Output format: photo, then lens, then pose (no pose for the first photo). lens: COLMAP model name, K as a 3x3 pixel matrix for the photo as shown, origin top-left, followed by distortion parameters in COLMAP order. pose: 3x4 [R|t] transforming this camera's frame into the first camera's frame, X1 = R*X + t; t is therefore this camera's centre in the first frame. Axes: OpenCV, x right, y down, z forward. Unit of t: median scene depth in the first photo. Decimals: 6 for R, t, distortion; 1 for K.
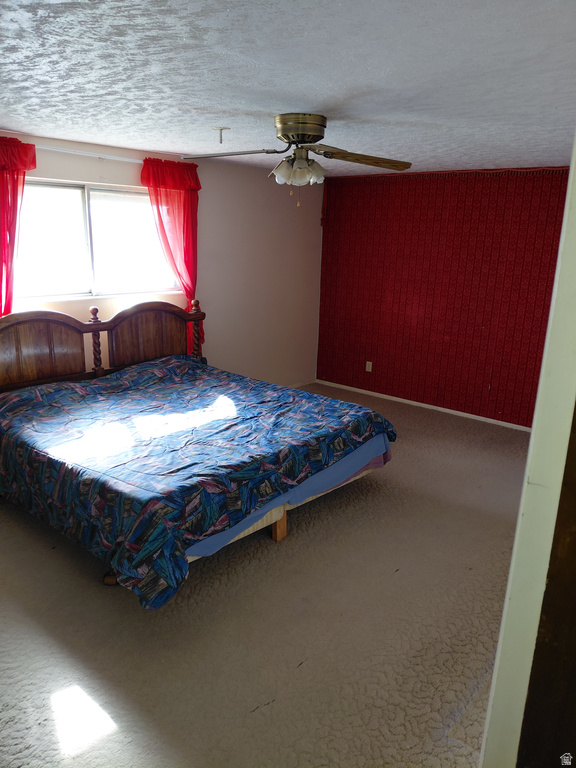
lens RADIAL K [[574.3, 0, 288.1], [0, 574.3, 388.8], [0, 0, 1]] dist [0.043138, -0.020244]
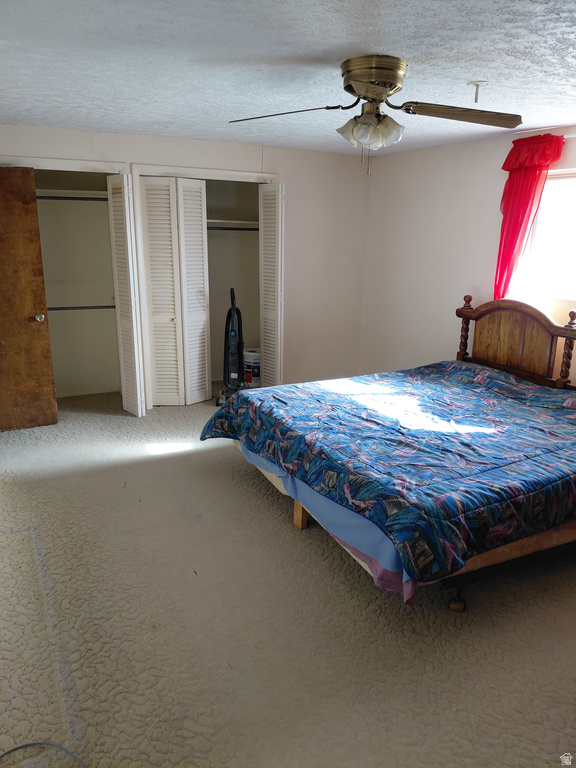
lens RADIAL K [[574.3, 0, 288.5], [0, 574.3, 379.8], [0, 0, 1]] dist [0.043138, -0.020244]
pose [[-0.382729, 0.192557, -0.903571, 0.709226], [-0.265983, 0.913661, 0.307370, -0.223563], [0.884744, 0.357974, -0.298468, 1.034297]]
